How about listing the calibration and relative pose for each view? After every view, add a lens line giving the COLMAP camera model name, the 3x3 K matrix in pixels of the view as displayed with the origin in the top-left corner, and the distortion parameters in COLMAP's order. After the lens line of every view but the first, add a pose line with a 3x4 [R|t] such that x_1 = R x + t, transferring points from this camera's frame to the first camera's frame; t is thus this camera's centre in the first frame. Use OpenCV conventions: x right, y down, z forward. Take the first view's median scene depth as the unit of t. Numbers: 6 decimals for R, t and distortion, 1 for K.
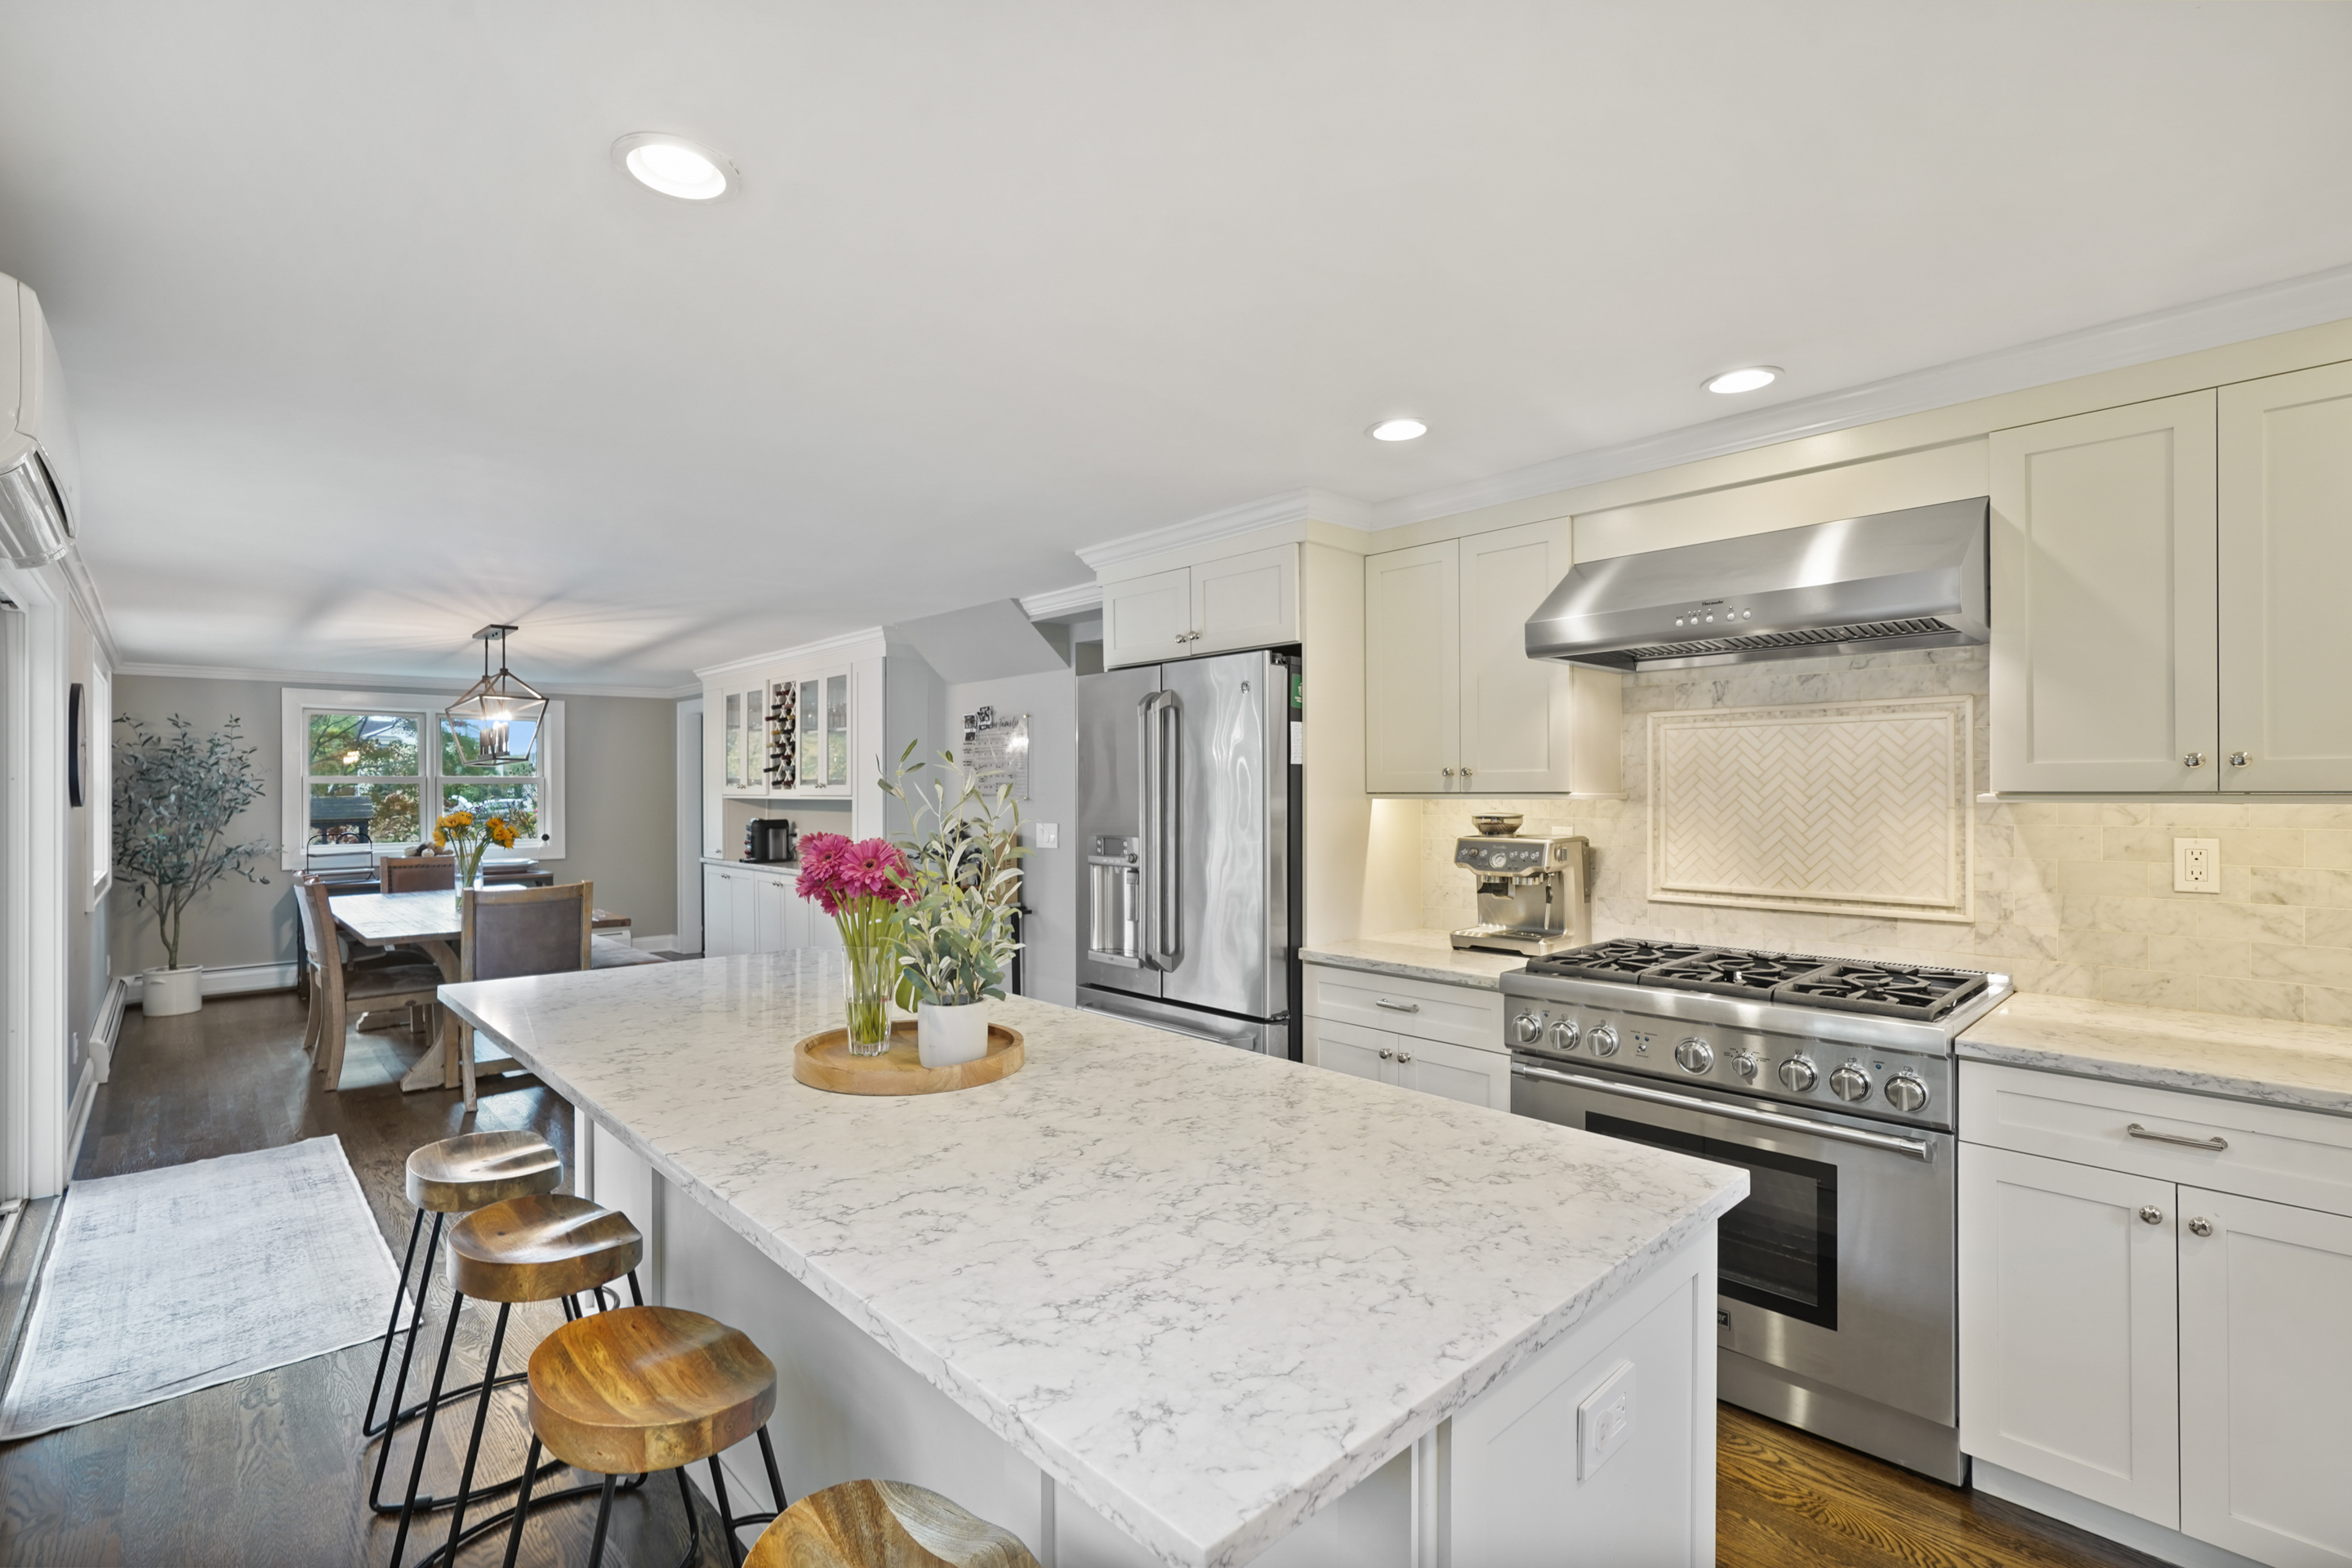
lens RADIAL K [[1091.9, 0, 1181.4], [0, 1091.9, 788.4], [0, 0, 1]] dist [-0.007808, 0.001781]
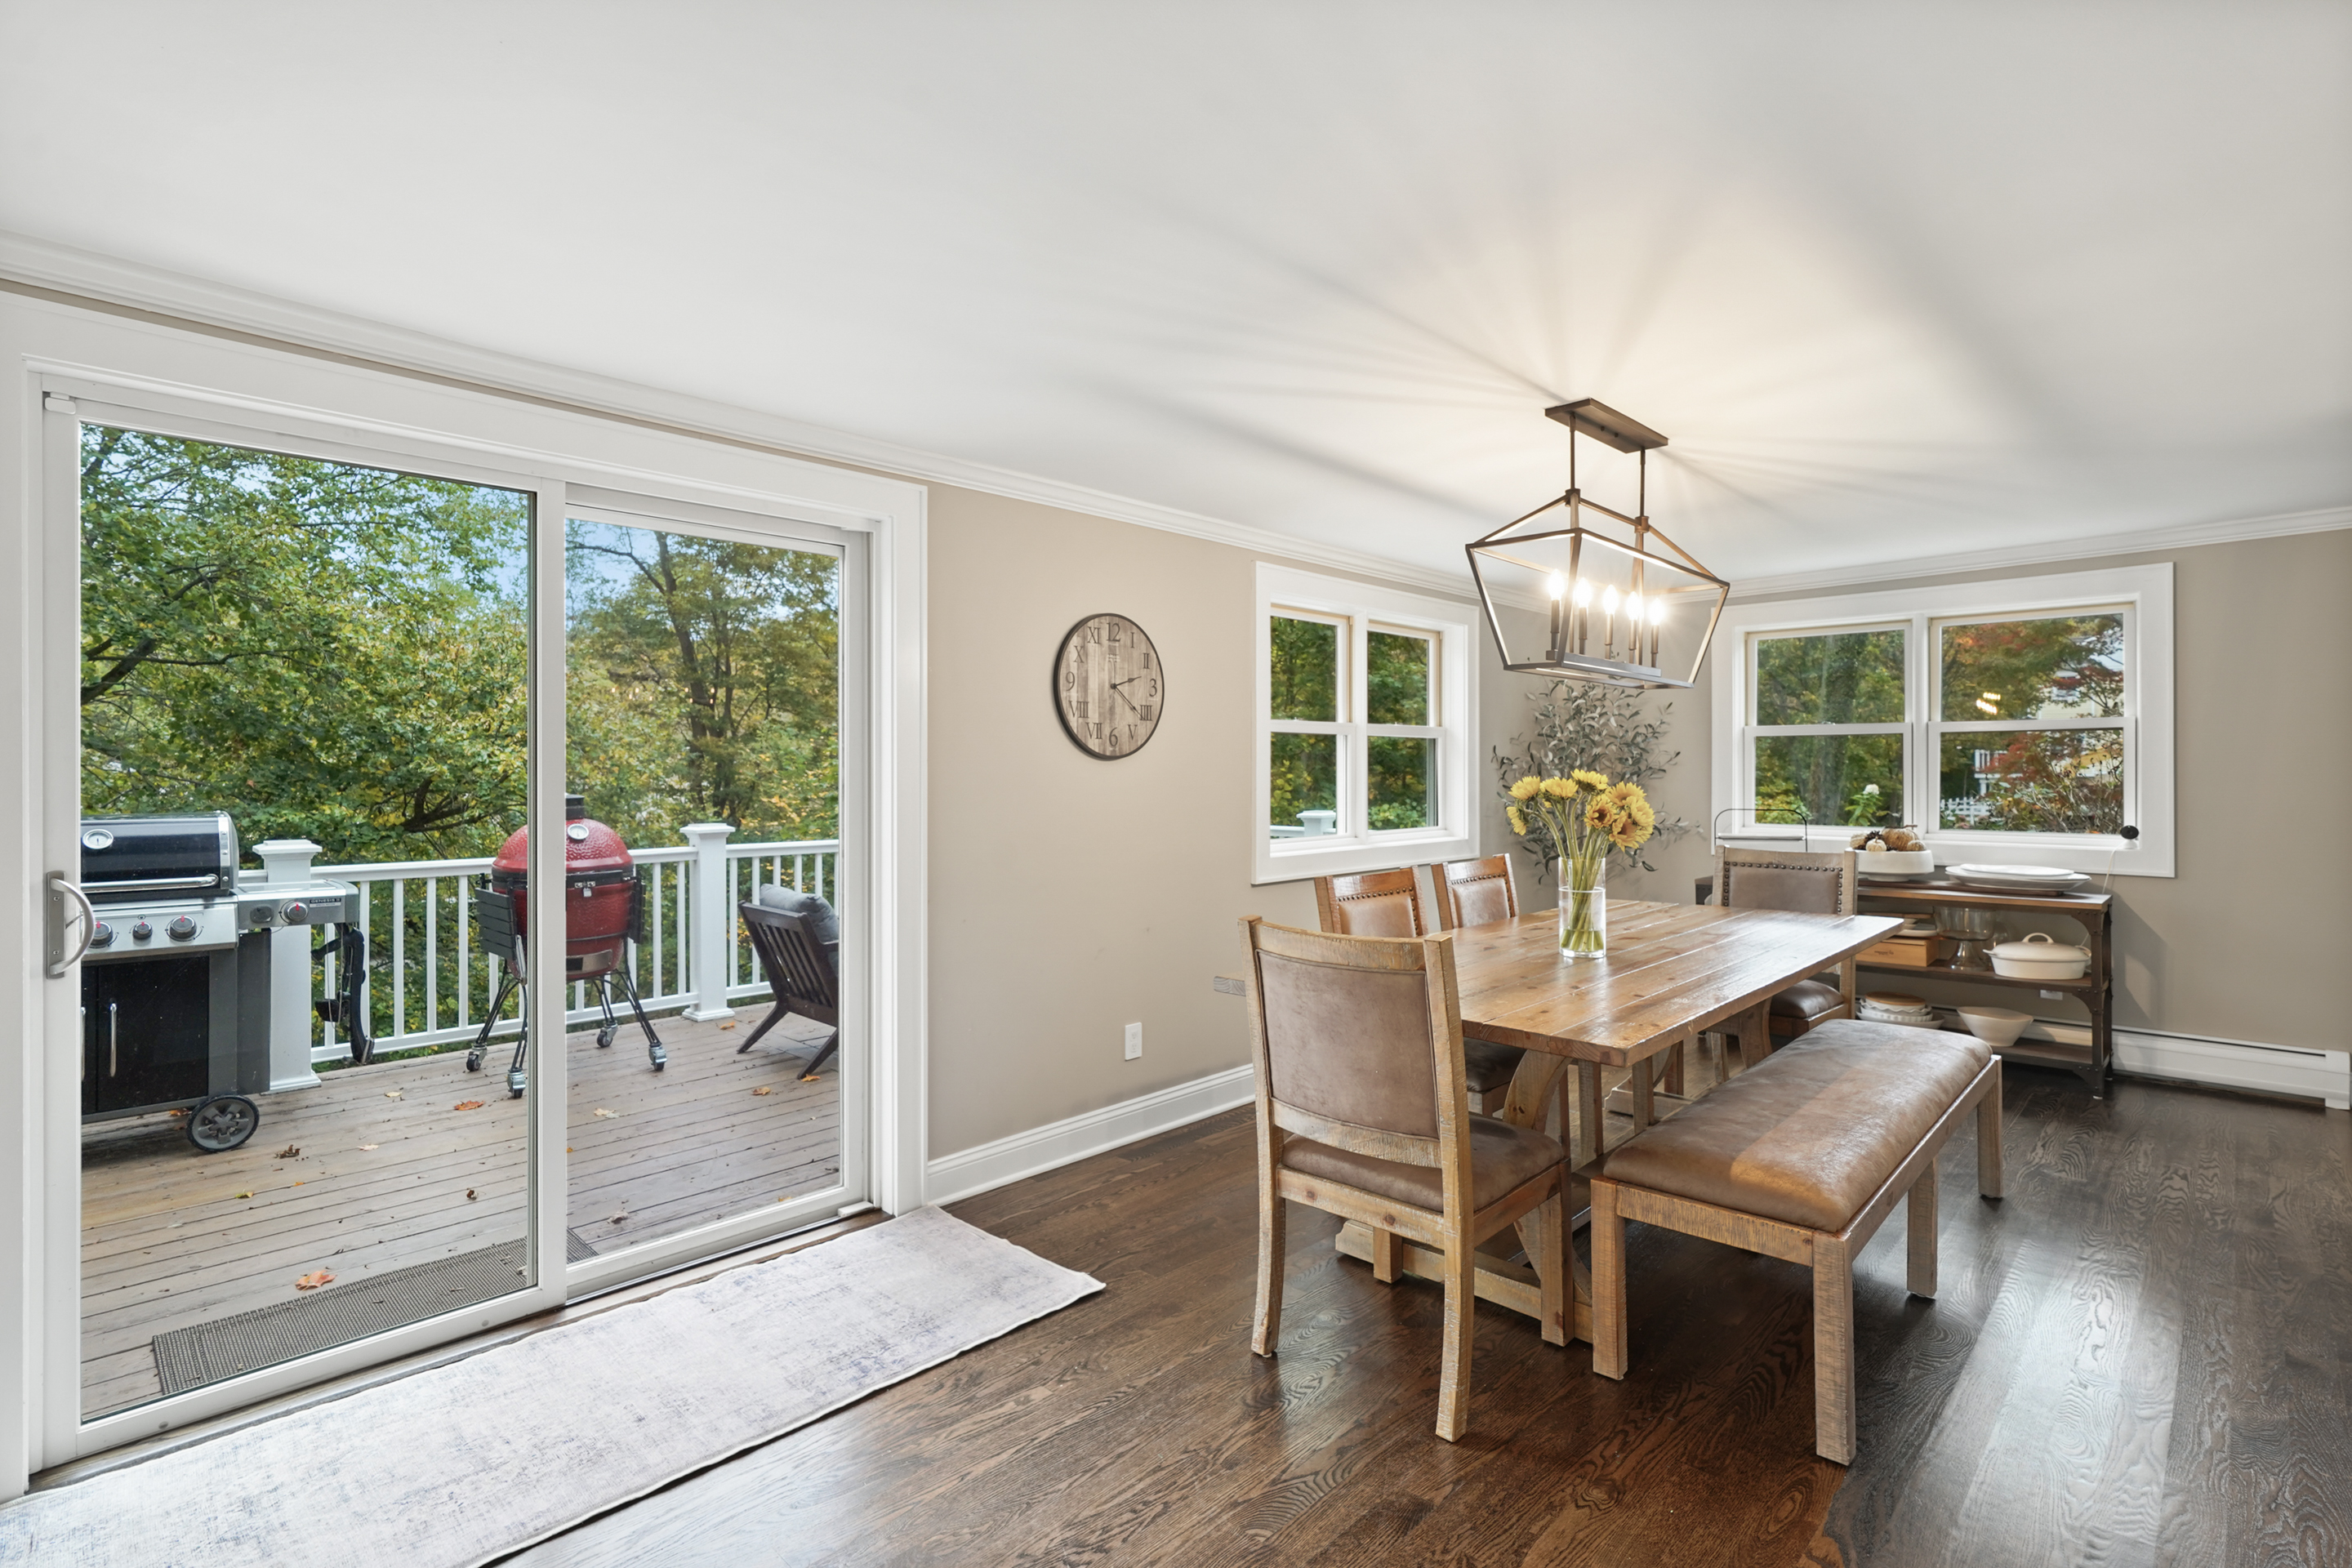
lens RADIAL K [[1091.9, 0, 1102.0], [0, 1091.9, 766.8], [0, 0, 1]] dist [-0.007808, 0.001781]
pose [[0.022458, 0.001042, -0.999747, -0.097696], [0.003721, 0.999992, 0.001126, 0.013799], [0.999741, -0.003745, 0.022454, 0.617984]]
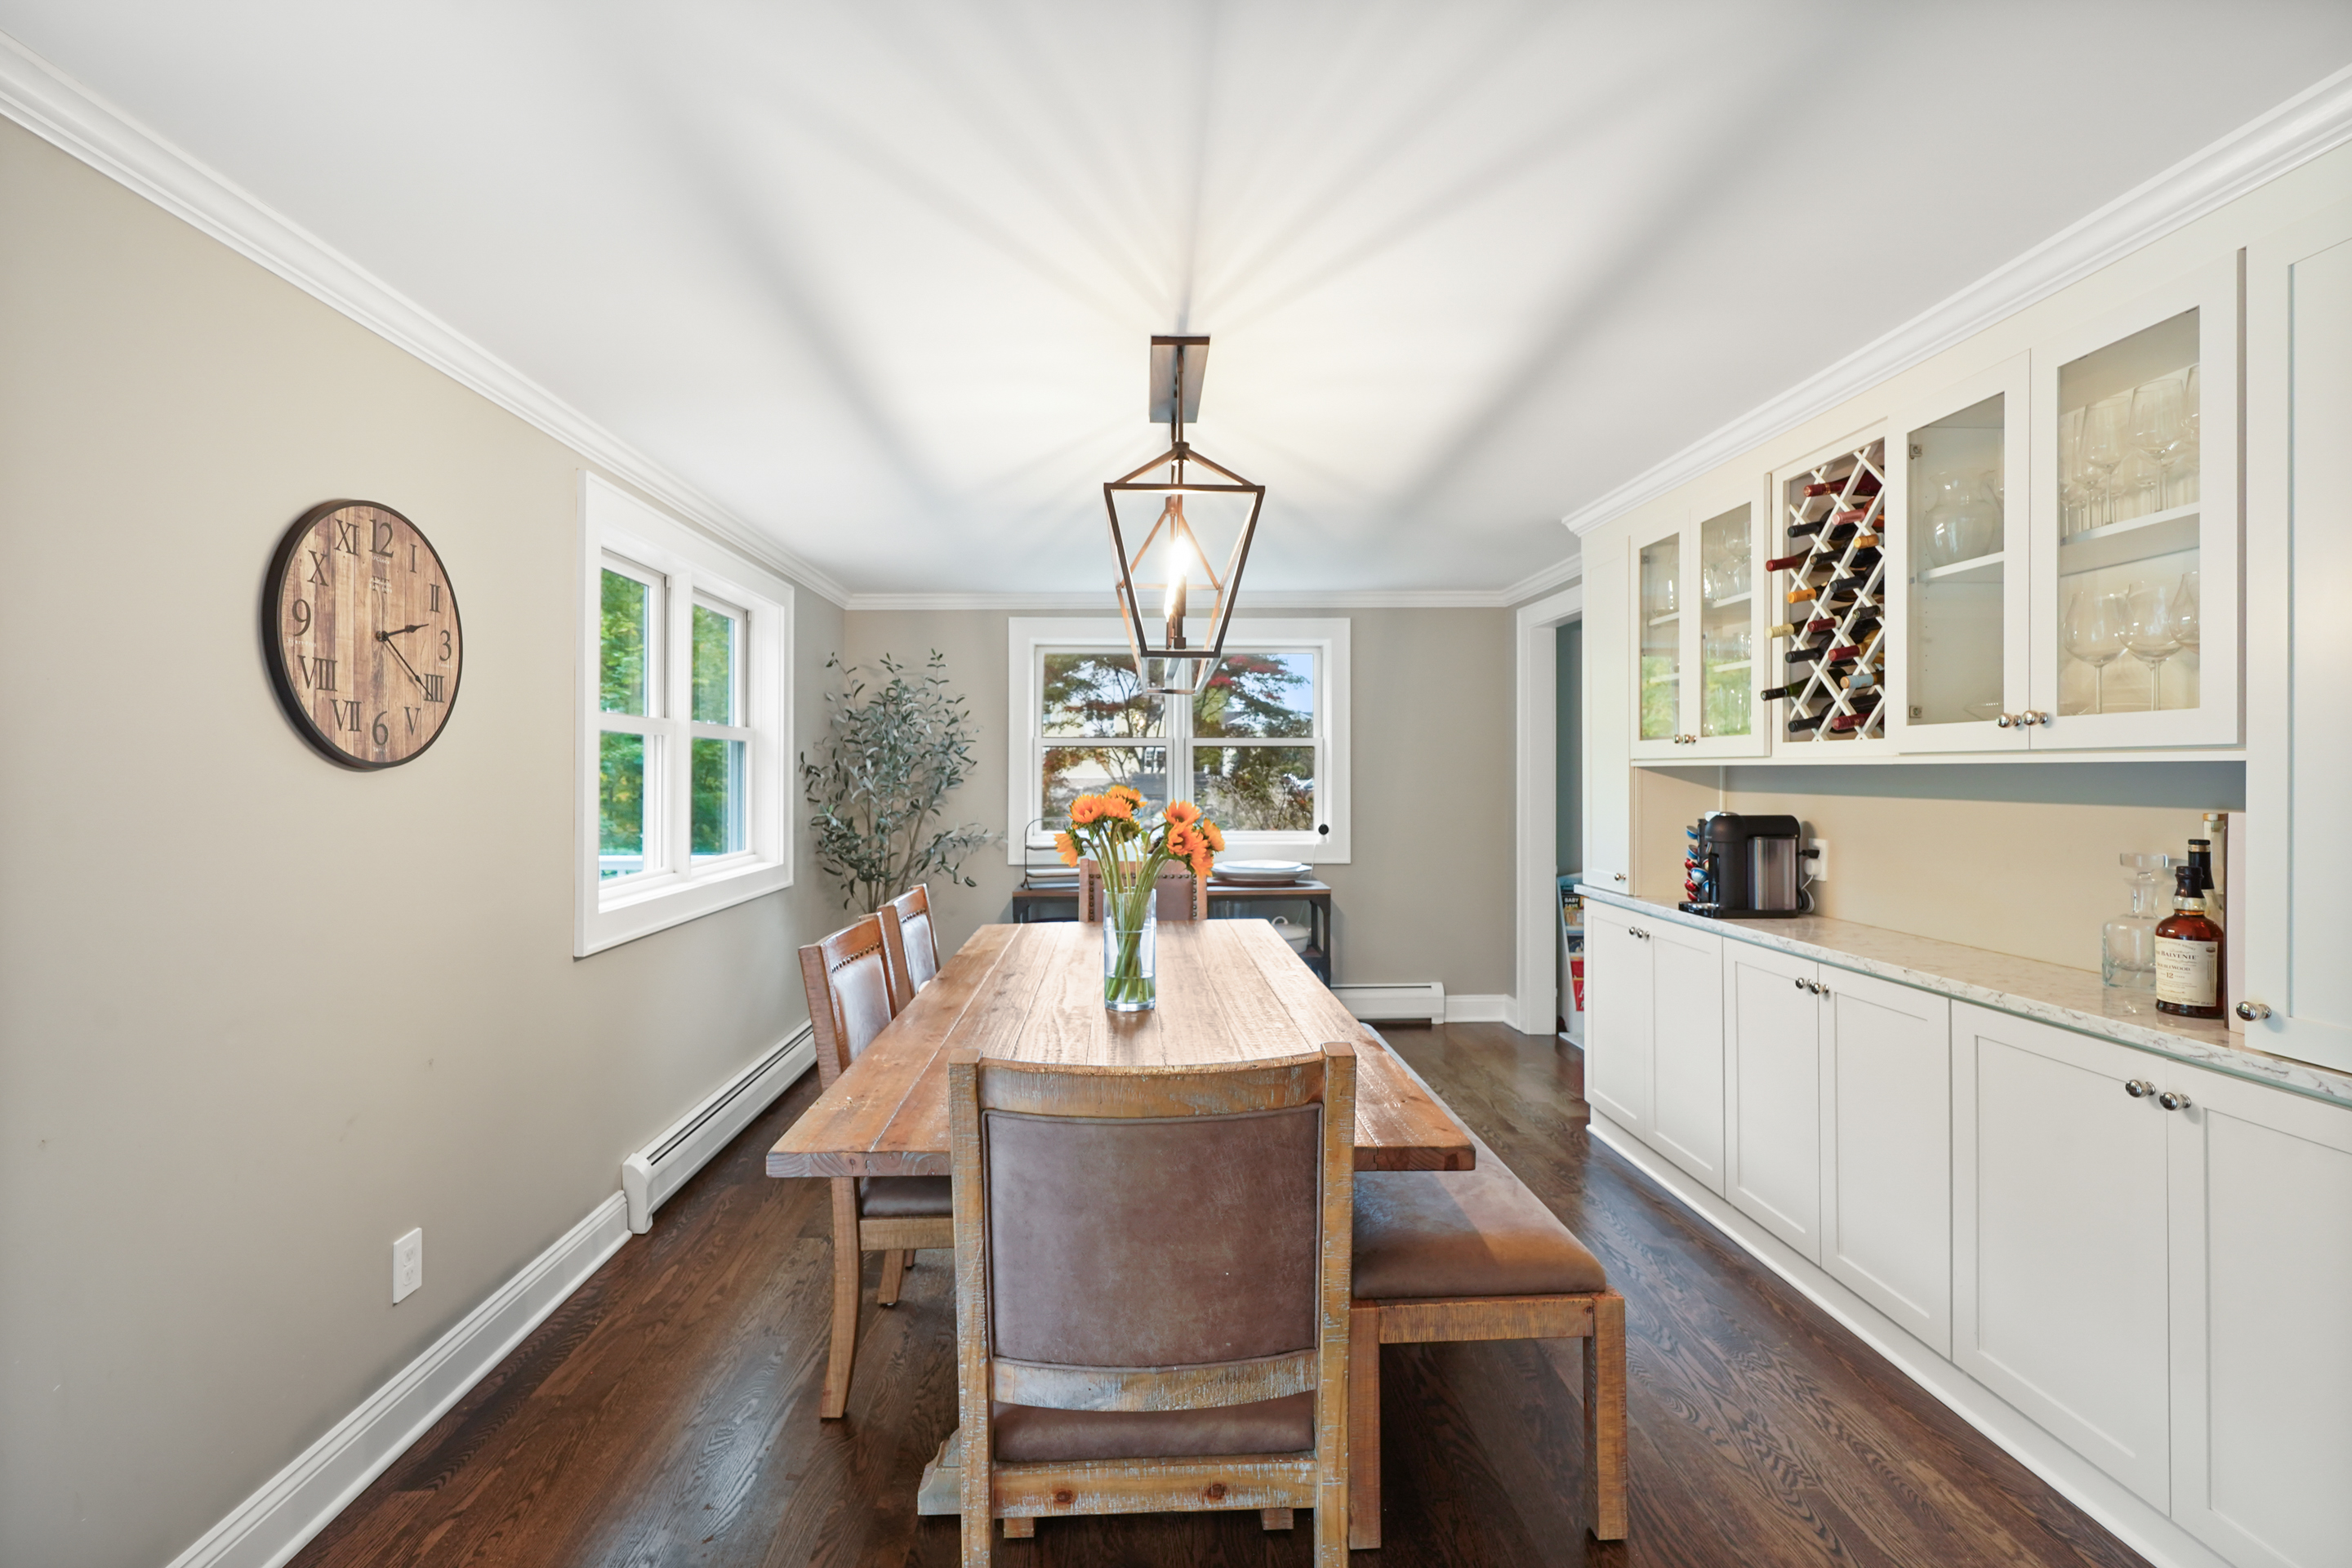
lens RADIAL K [[1091.9, 0, 1169.1], [0, 1091.9, 769.6], [0, 0, 1]] dist [-0.007808, 0.001781]
pose [[0.762033, 0.000688, -0.647538, -0.286575], [0.000025, 0.999999, 0.001092, 0.010506], [0.647538, -0.000848, 0.762033, 0.547293]]
